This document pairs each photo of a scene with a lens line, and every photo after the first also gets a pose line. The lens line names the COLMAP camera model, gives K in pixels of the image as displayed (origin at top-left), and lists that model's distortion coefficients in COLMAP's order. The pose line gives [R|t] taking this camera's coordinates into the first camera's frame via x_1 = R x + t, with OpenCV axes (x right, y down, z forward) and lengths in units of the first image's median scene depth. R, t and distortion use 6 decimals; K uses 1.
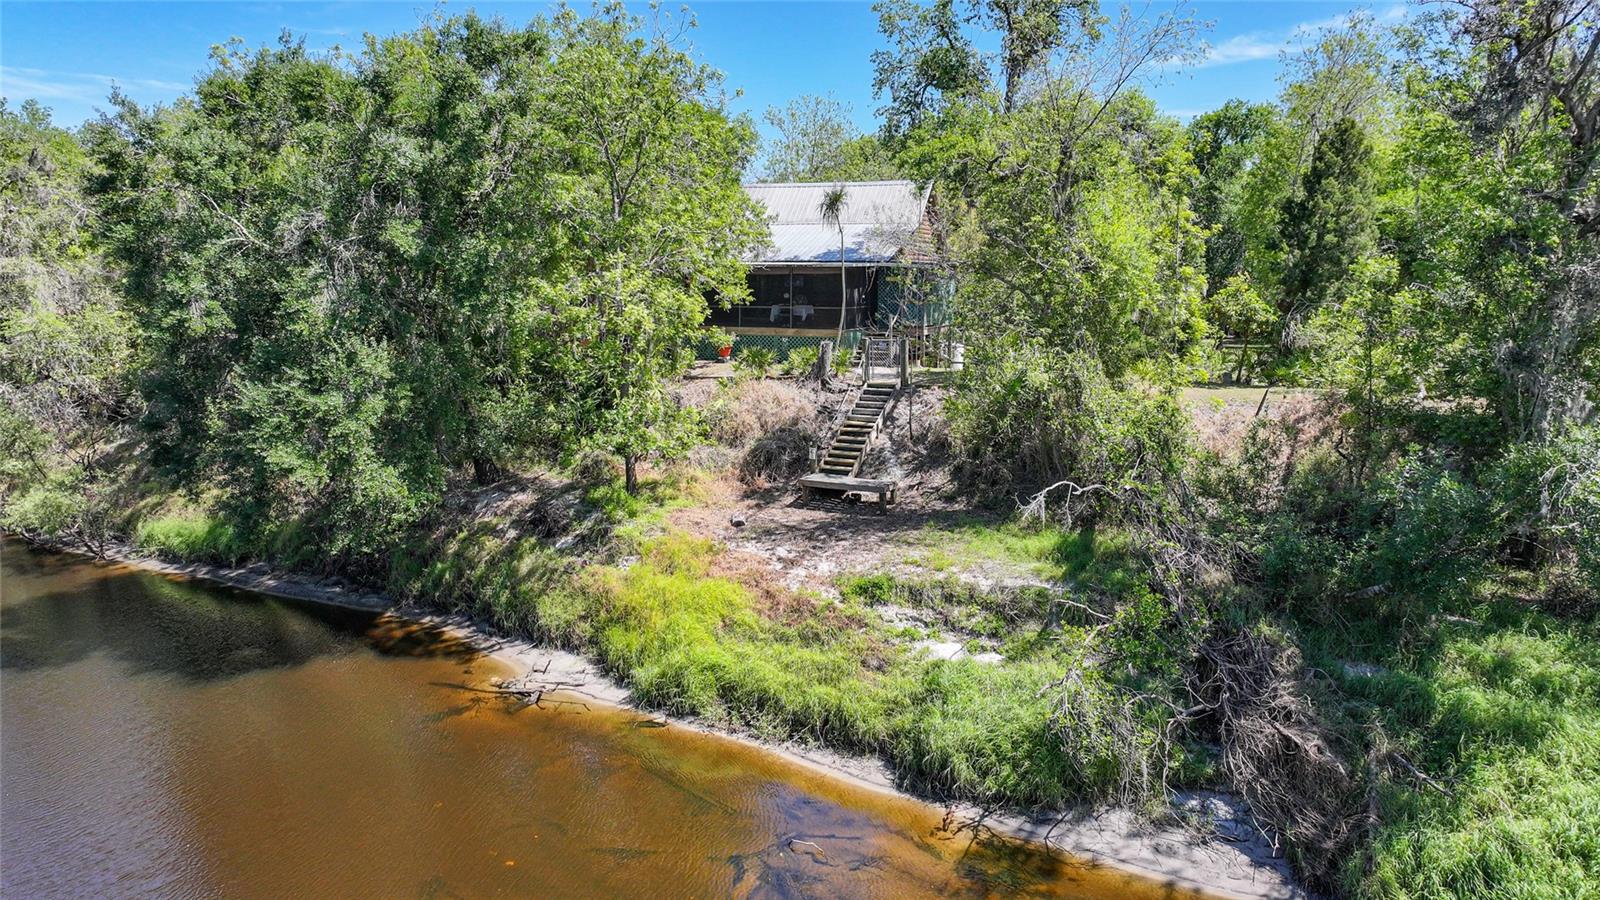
lens RADIAL K [[1131.7, 0, 811.4], [0, 1131.7, 444.3], [0, 0, 1]] dist [0.000349, 0.013983]
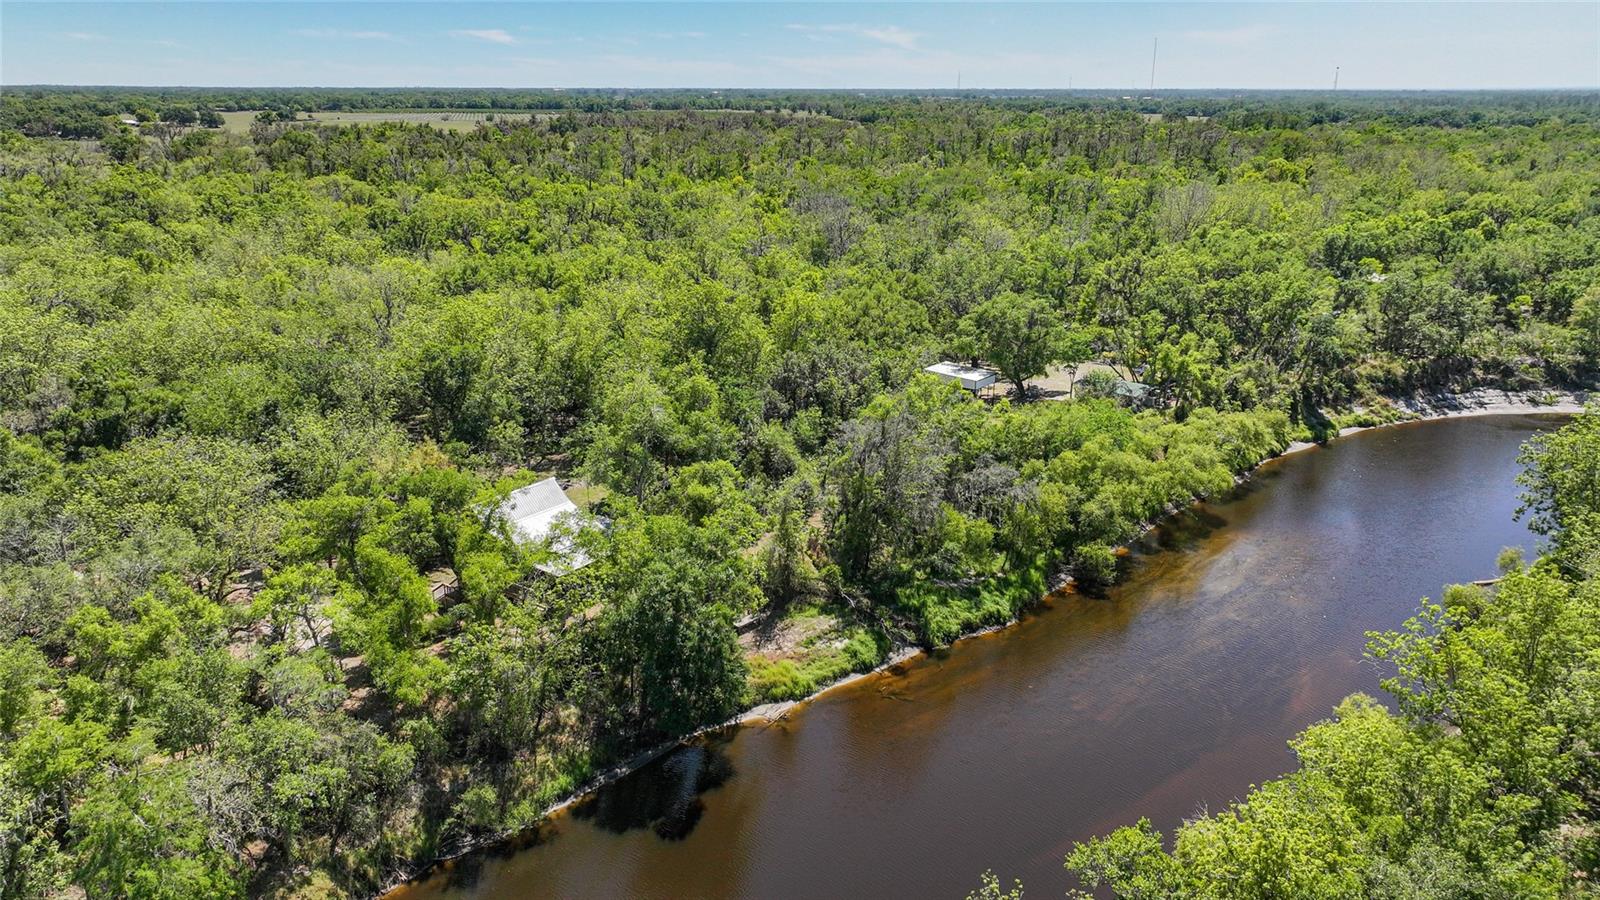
lens RADIAL K [[1131.7, 0, 798.8], [0, 1131.7, 449.5], [0, 0, 1]] dist [0.000349, 0.013983]
pose [[0.273260, -0.295793, 0.915334, -2.961272], [0.152456, 0.952840, 0.262399, -1.359831], [-0.949782, 0.067845, 0.305468, -0.142722]]
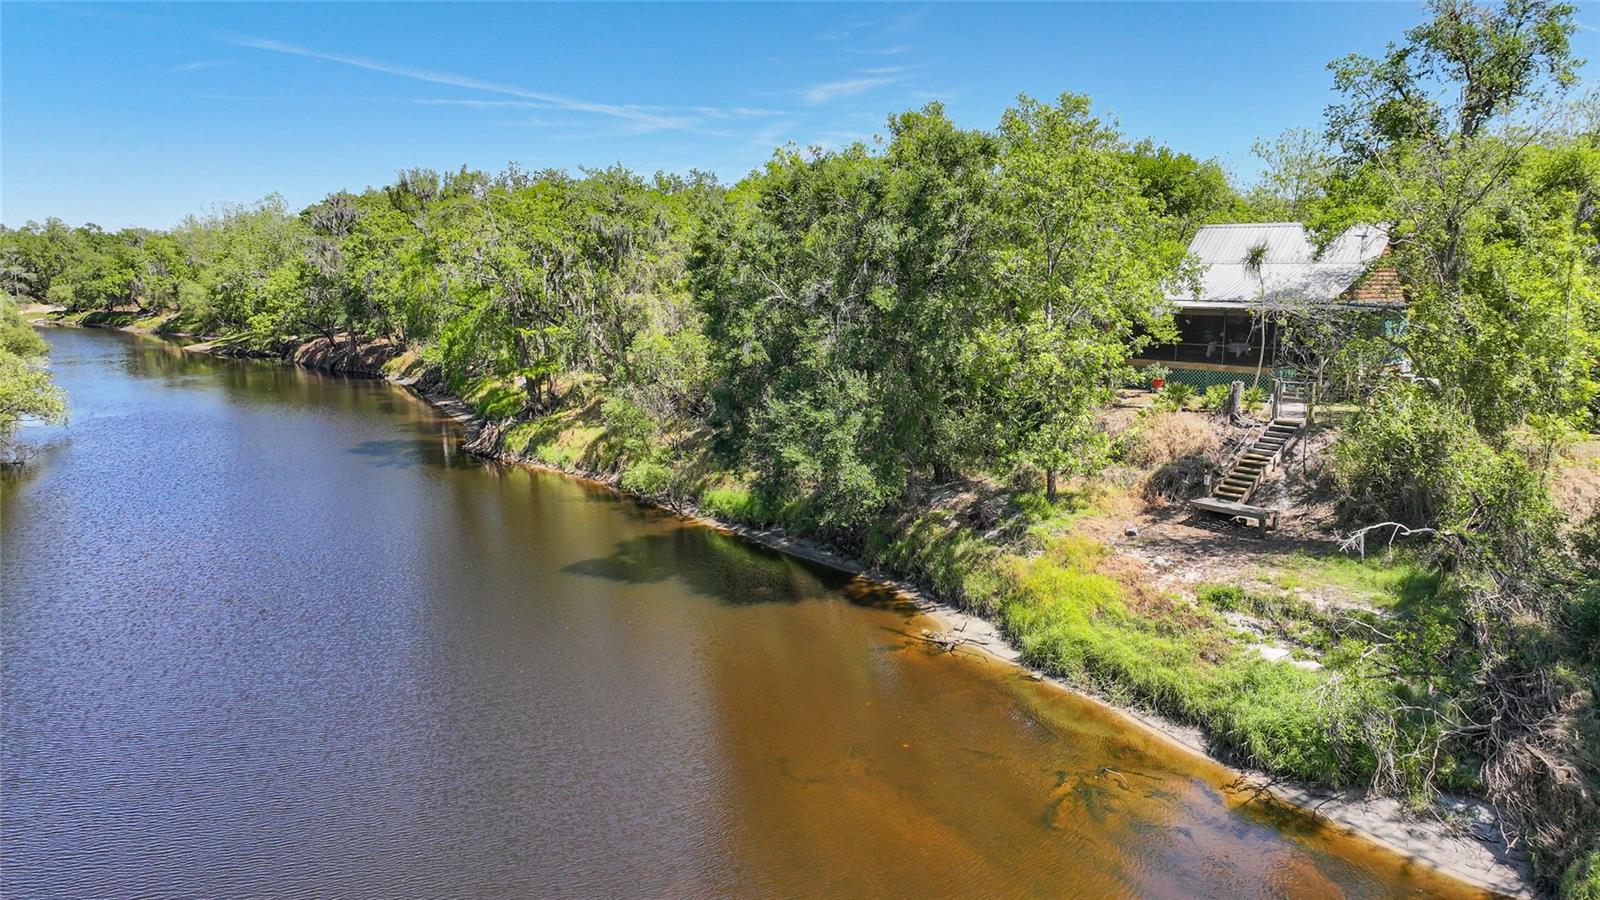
lens RADIAL K [[1131.7, 0, 798.4], [0, 1131.7, 448.0], [0, 0, 1]] dist [0.000349, 0.013983]
pose [[0.894503, 0.067003, -0.442012, 0.156936], [-0.066403, 0.997651, 0.016851, -0.018722], [0.442103, 0.014277, 0.896851, -0.254925]]
